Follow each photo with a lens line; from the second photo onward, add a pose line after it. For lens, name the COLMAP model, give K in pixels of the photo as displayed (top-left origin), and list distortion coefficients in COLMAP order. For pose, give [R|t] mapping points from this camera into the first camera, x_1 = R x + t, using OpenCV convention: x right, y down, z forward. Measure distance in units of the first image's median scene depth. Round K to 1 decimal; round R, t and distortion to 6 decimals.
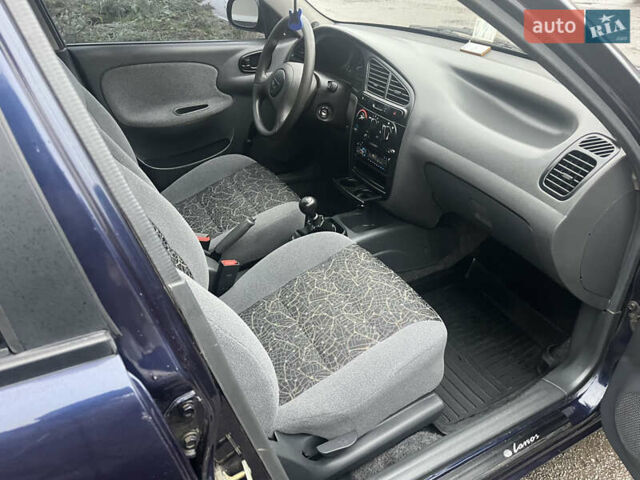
lens RADIAL K [[488.2, 0, 323.9], [0, 488.2, 243.2], [0, 0, 1]] dist [0.067320, -0.089534]
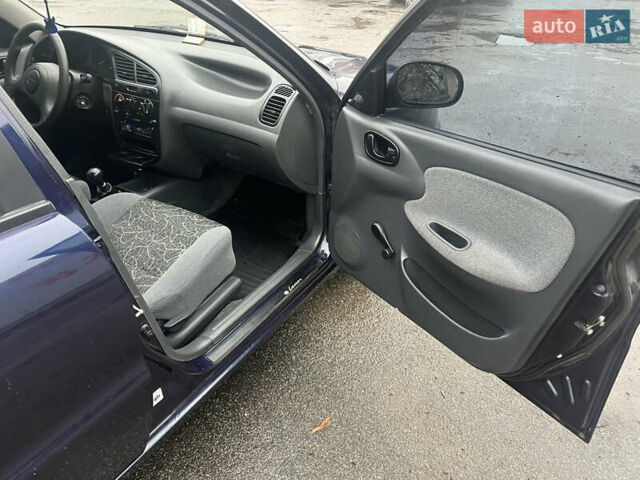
lens RADIAL K [[488.2, 0, 323.9], [0, 488.2, 243.2], [0, 0, 1]] dist [0.067320, -0.089534]
pose [[0.857906, -0.254843, 0.446153, -0.140235], [0.254307, 0.965117, 0.062271, 0.158956], [-0.446459, 0.060037, 0.892788, -0.353288]]
